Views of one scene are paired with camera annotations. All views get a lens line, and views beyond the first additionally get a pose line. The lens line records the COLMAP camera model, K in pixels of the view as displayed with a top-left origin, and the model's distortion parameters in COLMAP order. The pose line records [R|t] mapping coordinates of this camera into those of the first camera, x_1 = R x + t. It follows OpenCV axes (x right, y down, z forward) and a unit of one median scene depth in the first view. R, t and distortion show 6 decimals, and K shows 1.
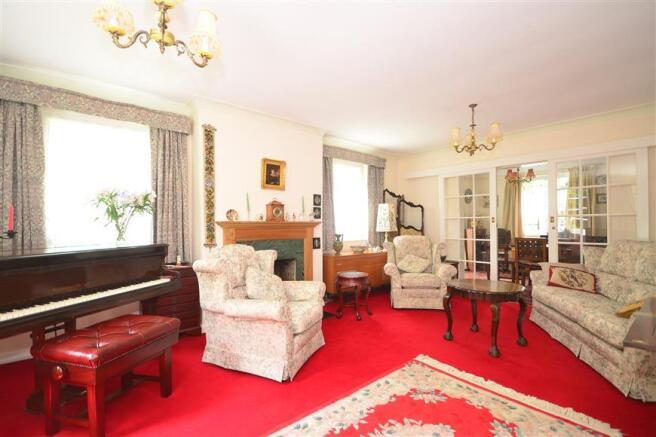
lens RADIAL K [[309.1, 0, 329.3], [0, 309.1, 223.3], [0, 0, 1]] dist [0.002392, 0.000251]
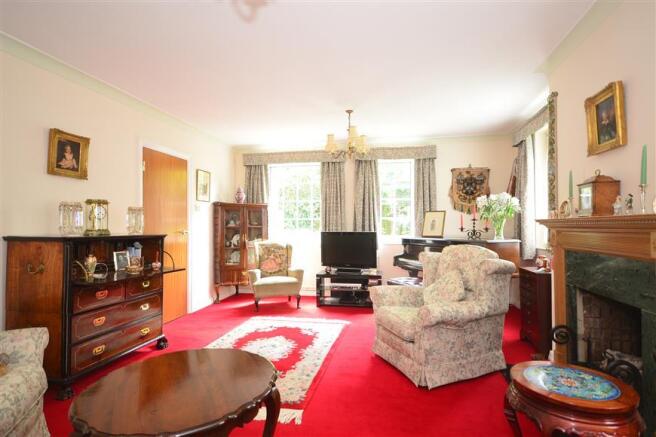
lens RADIAL K [[351.9, 0, 321.1], [0, 351.9, 218.6], [0, 0, 1]] dist [0.013120, 0.002779]
pose [[-0.807151, -0.007738, -0.590294, 0.524485], [0.008237, 0.999669, -0.024367, 0.006989], [0.590287, -0.024530, -0.806821, 1.219060]]
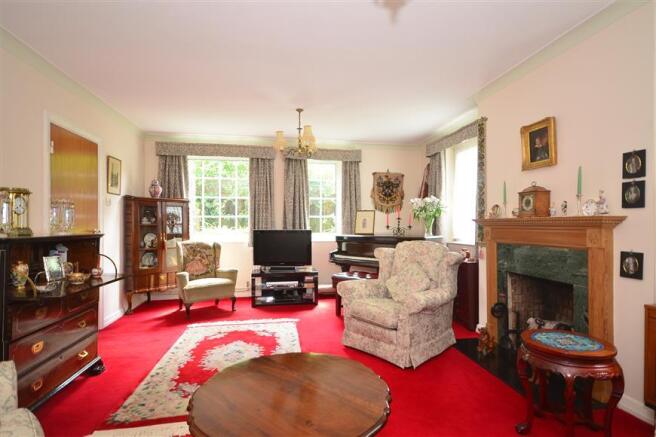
lens RADIAL K [[351.9, 0, 327.8], [0, 351.9, 219.0], [0, 0, 1]] dist [0.013120, 0.002779]
pose [[-0.528453, -0.009173, -0.848913, 0.695881], [0.006612, 0.999867, -0.014920, 0.005291], [0.848937, -0.013498, -0.528322, 1.045015]]
